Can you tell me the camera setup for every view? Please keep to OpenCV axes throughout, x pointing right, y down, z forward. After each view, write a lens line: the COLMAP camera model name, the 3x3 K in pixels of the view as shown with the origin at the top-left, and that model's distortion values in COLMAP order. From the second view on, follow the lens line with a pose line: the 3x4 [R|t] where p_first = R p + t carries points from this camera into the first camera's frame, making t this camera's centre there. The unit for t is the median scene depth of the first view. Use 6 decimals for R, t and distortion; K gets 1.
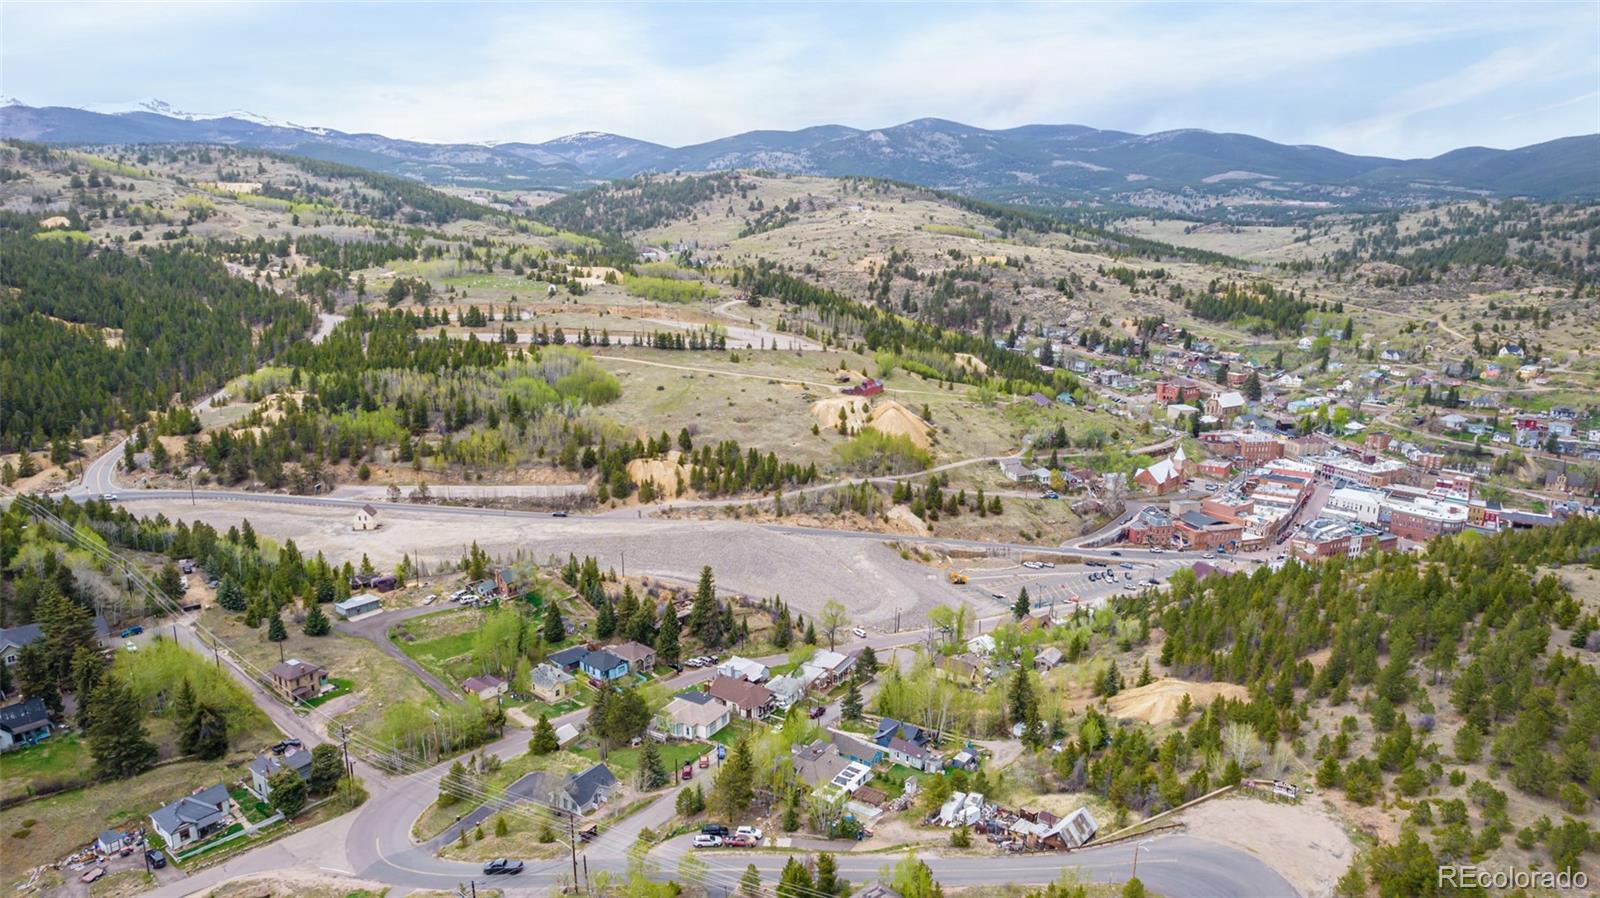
lens RADIAL K [[1029.5, 0, 800.0], [0, 1029.5, 449.0], [0, 0, 1]] dist [-0.069418, 0.067287]
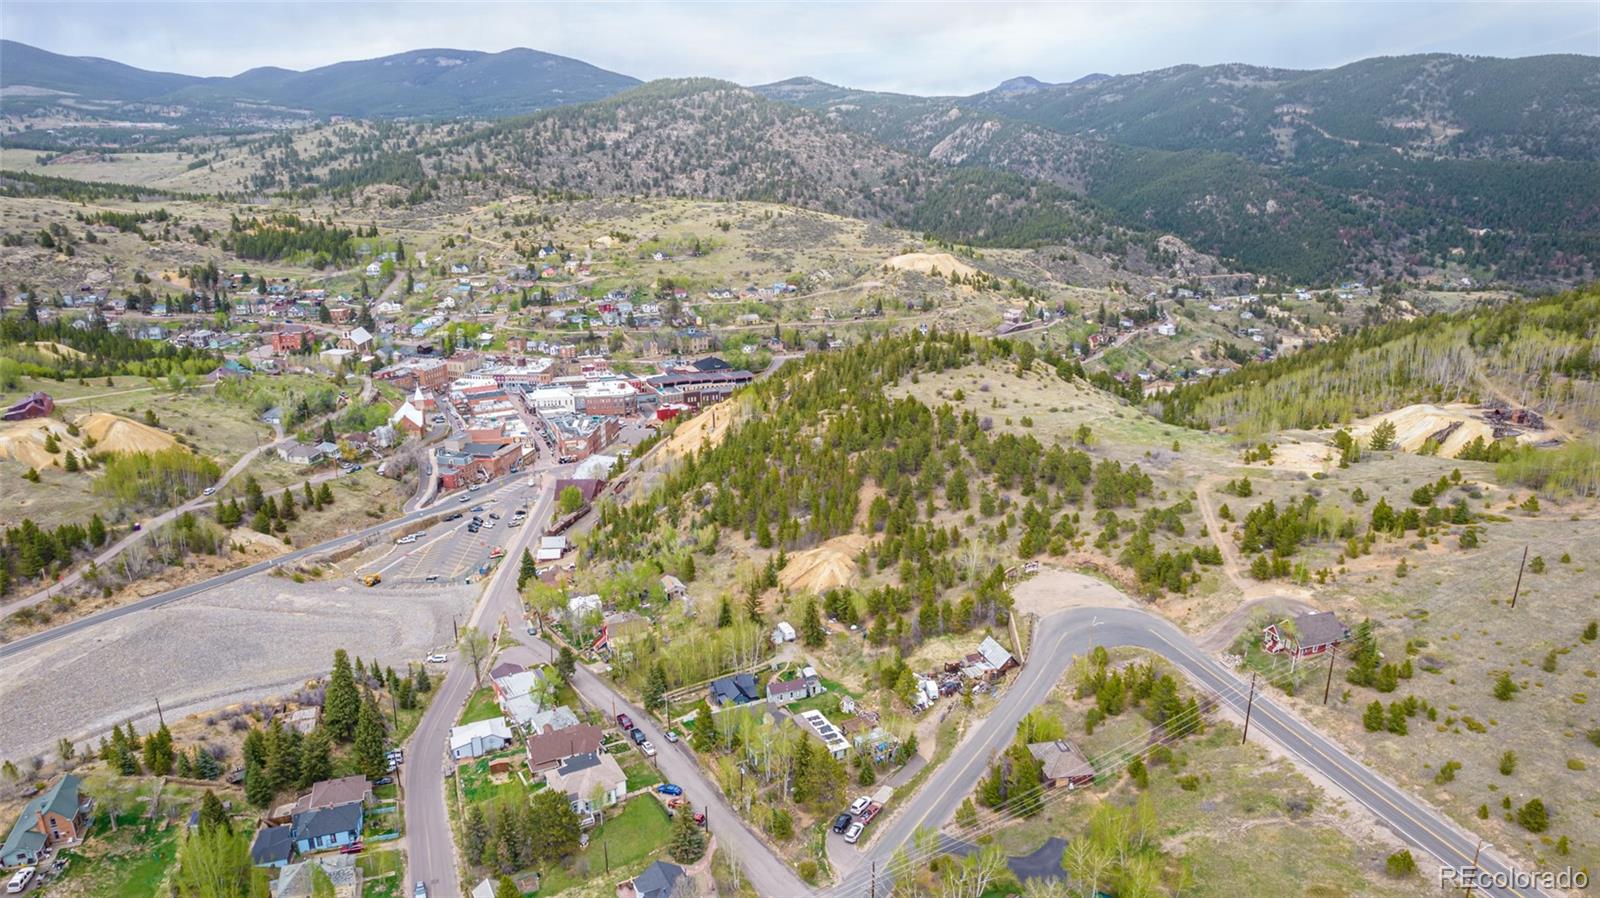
lens RADIAL K [[1029.5, 0, 800.0], [0, 1029.5, 449.0], [0, 0, 1]] dist [-0.069418, 0.067287]
pose [[0.493019, -0.272194, 0.826343, -0.206362], [0.209334, 0.959009, 0.191000, -0.041215], [-0.844459, 0.078815, 0.529790, 0.124461]]
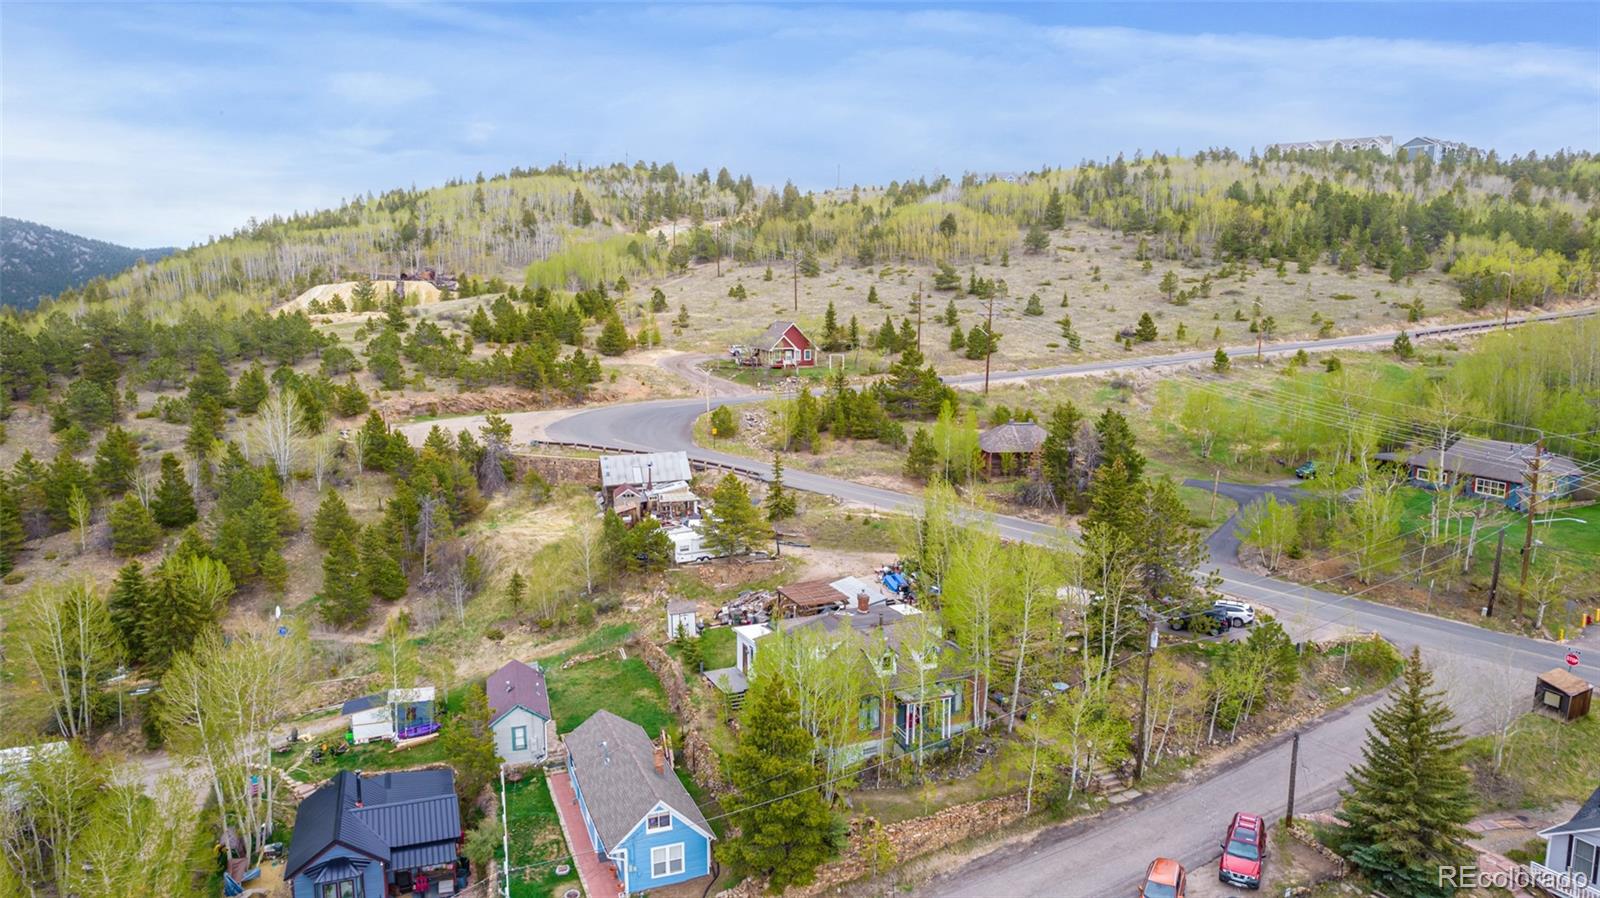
lens RADIAL K [[1029.5, 0, 800.0], [0, 1029.5, 449.0], [0, 0, 1]] dist [-0.069418, 0.067287]
pose [[-0.846024, -0.084535, 0.526400, -0.040976], [0.119958, 0.931850, 0.342440, 0.035326], [-0.519474, 0.352858, -0.778227, 0.355789]]
